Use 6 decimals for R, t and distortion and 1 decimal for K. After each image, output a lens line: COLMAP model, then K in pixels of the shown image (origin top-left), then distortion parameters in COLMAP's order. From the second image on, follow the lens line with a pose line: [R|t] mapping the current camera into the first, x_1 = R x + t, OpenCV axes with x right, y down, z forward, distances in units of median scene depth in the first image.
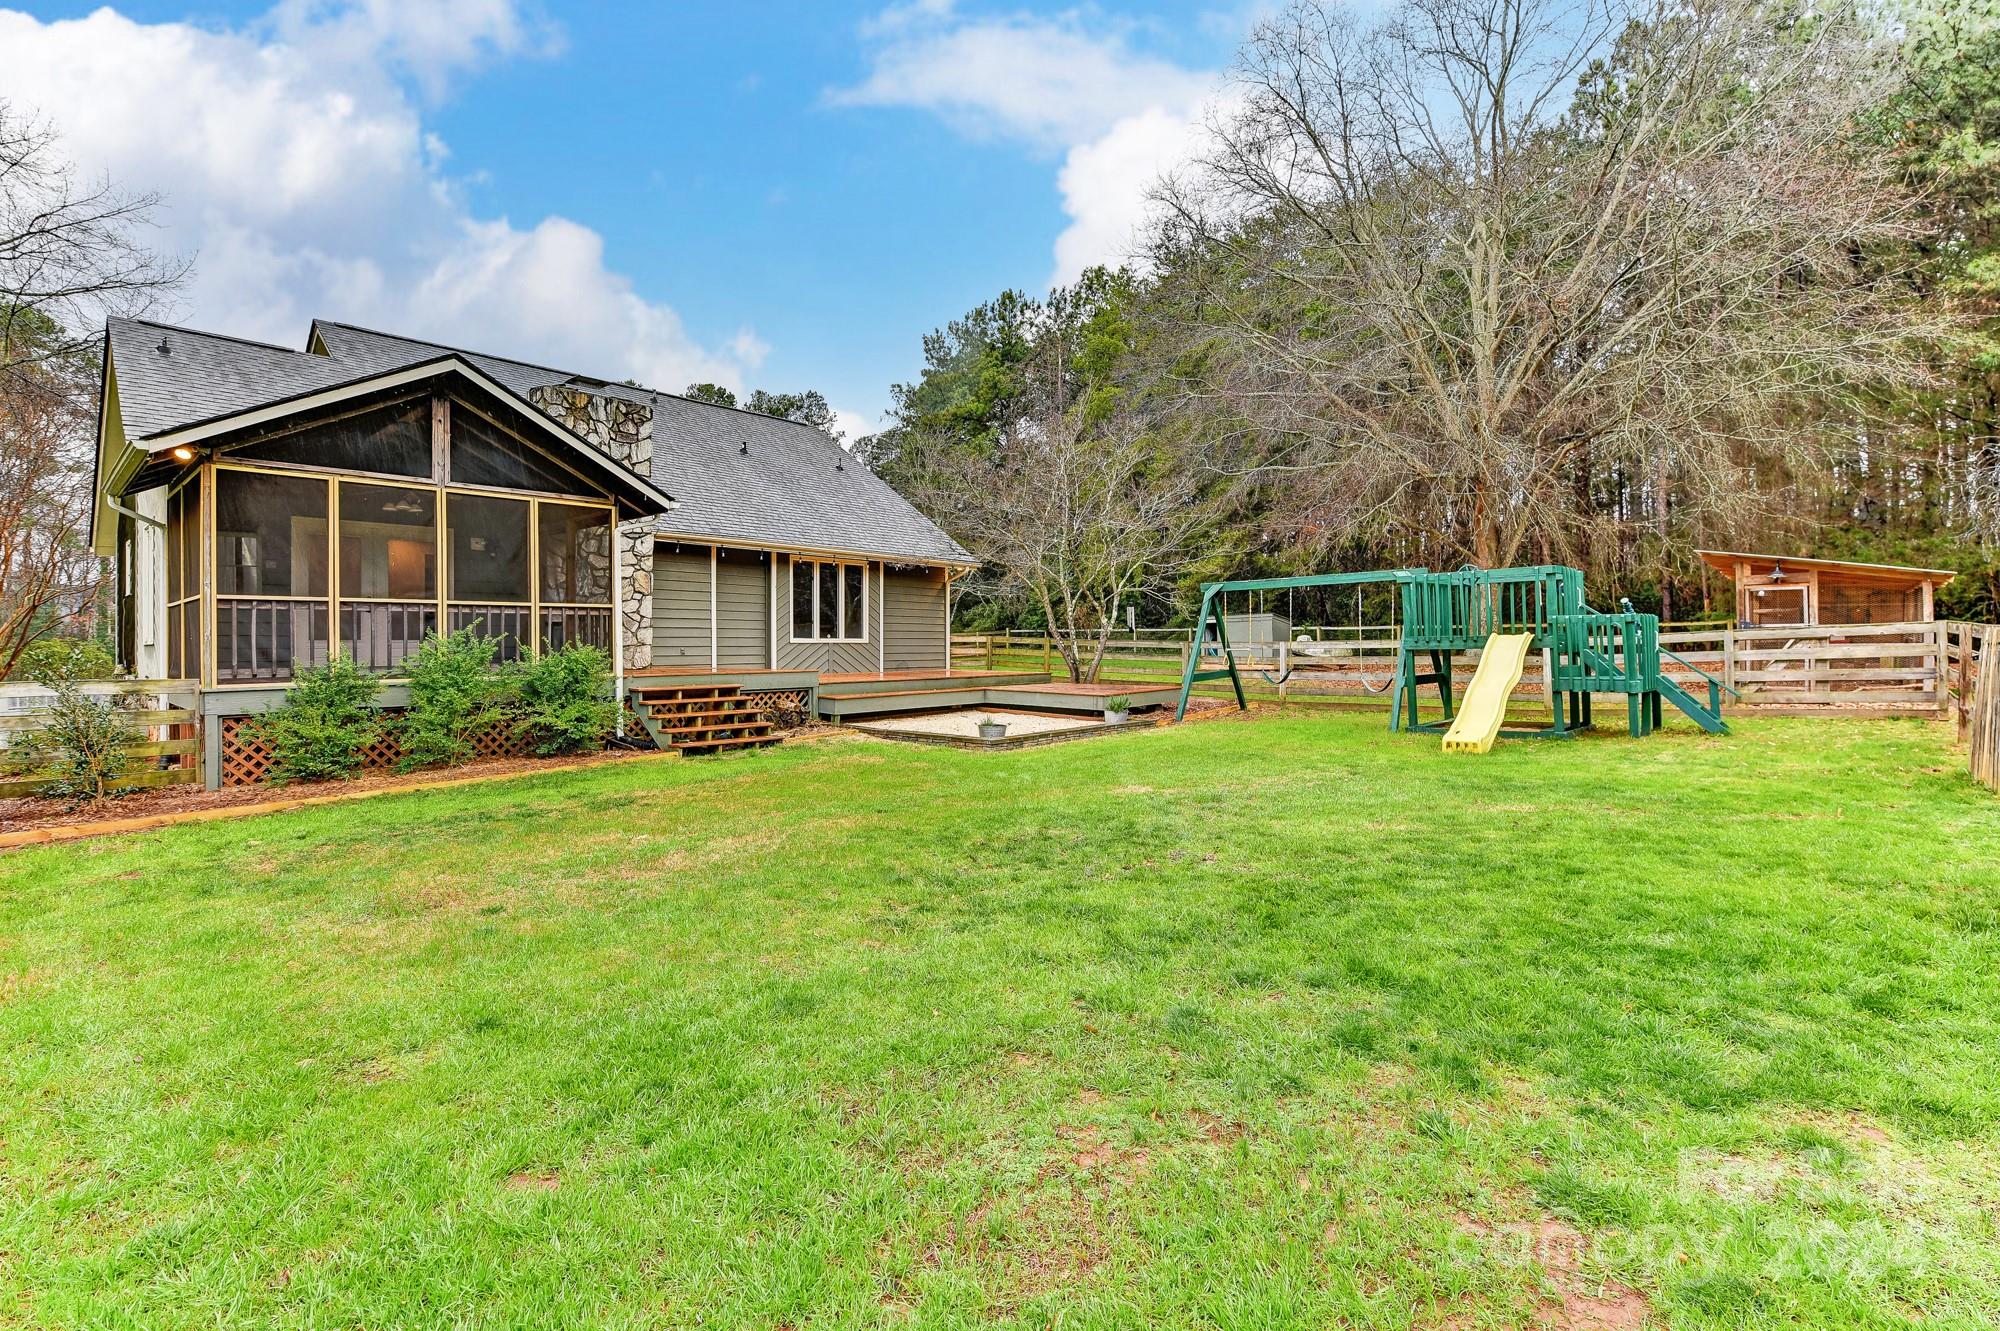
lens RADIAL K [[908.5, 0, 1000.0], [0, 908.5, 665.5], [0, 0, 1]] dist [0.001446, 0.000198]
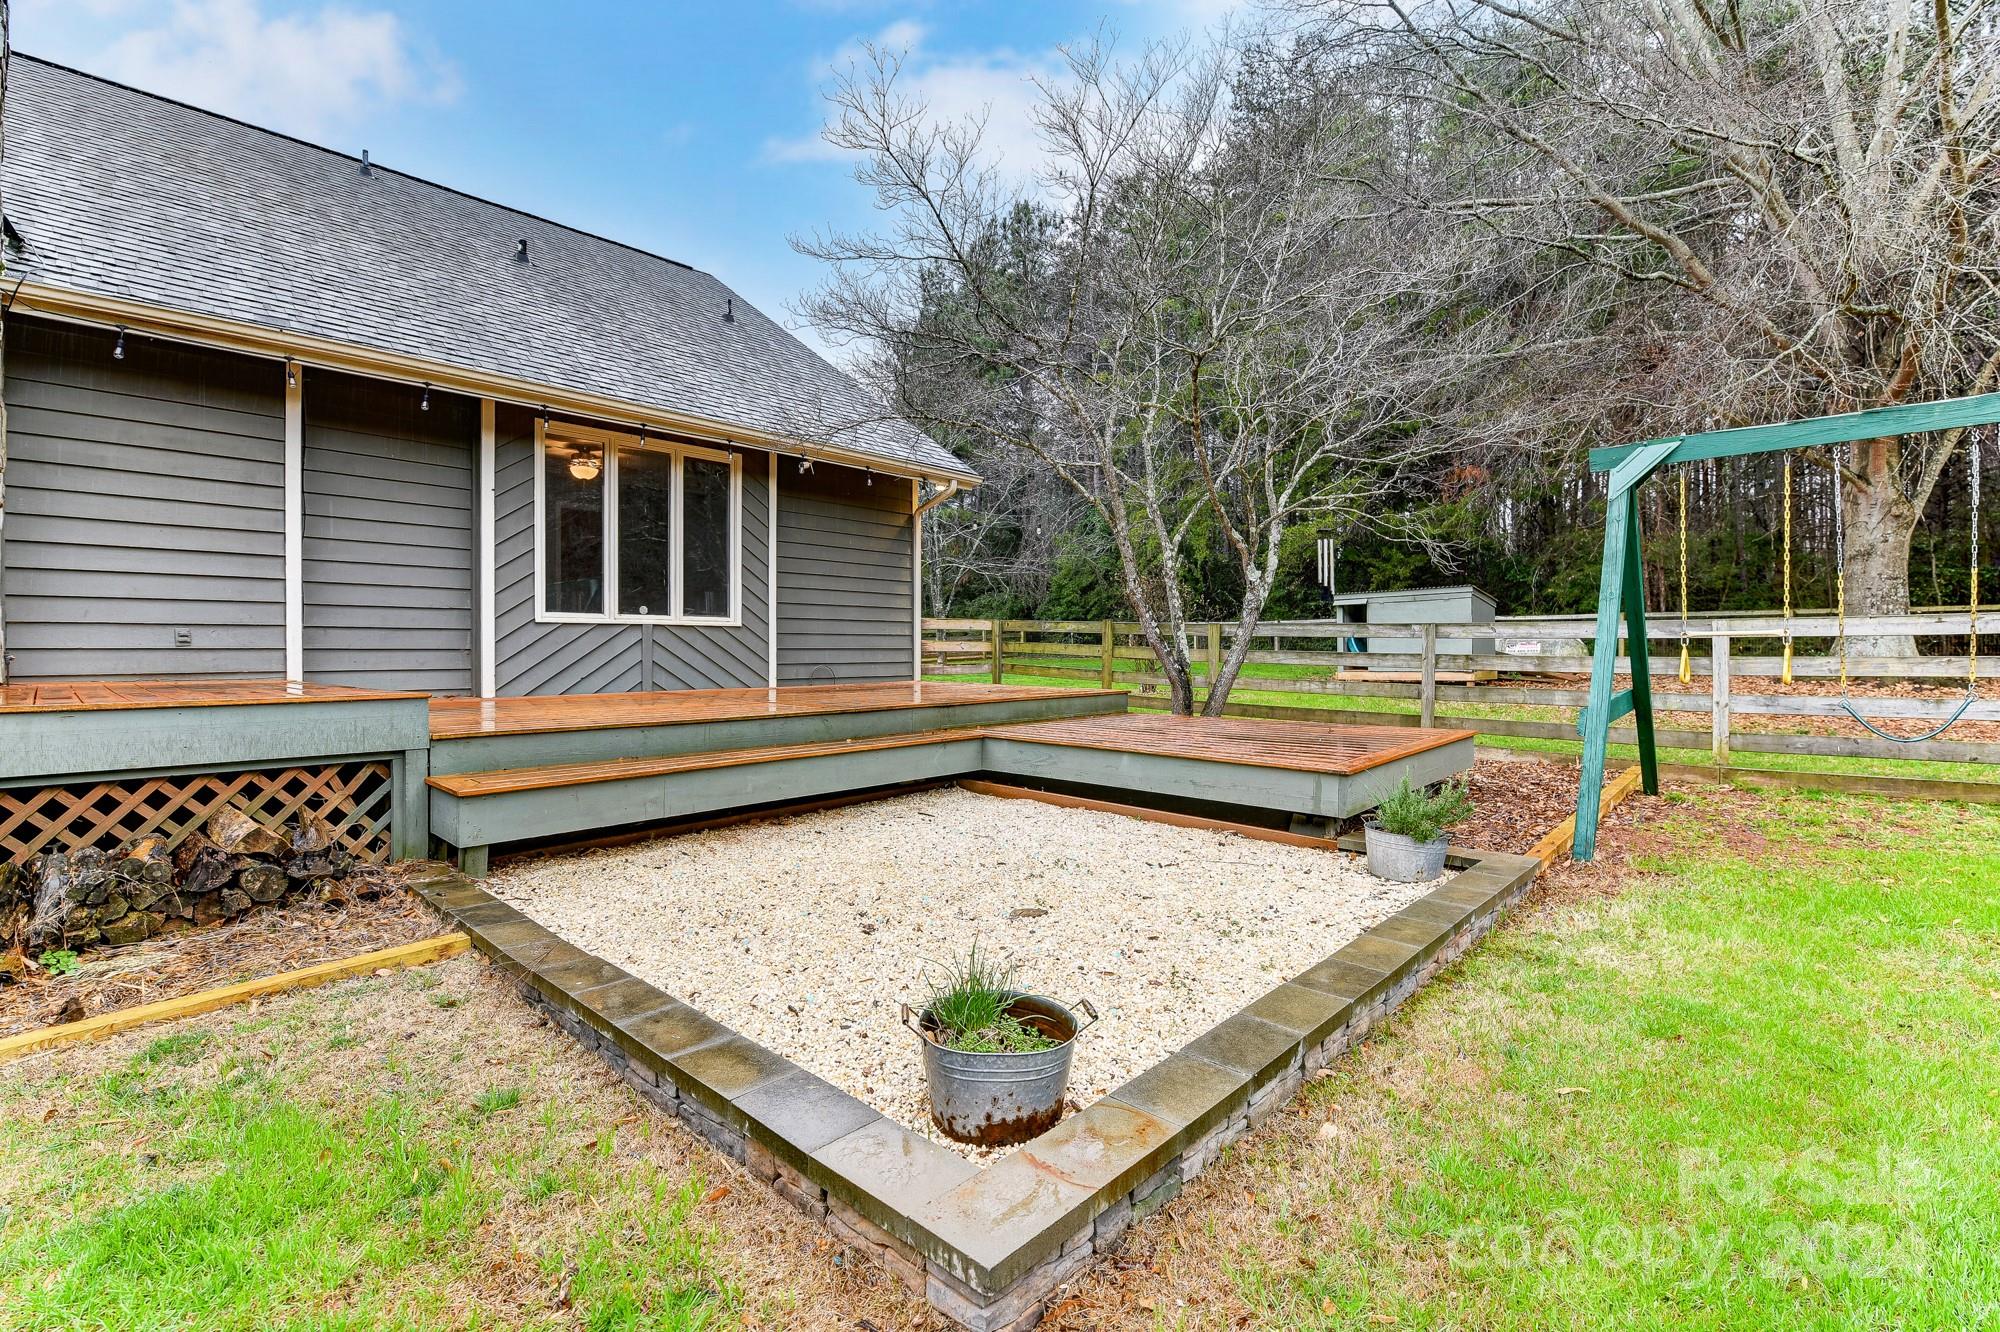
lens RADIAL K [[908.5, 0, 1000.0], [0, 908.5, 666.0], [0, 0, 1]] dist [0.001446, 0.000198]
pose [[0.999935, 0.002619, -0.011081, -0.004378], [-0.002647, 0.999993, -0.002538, -0.003192], [0.011075, 0.002567, 0.999935, 0.539725]]
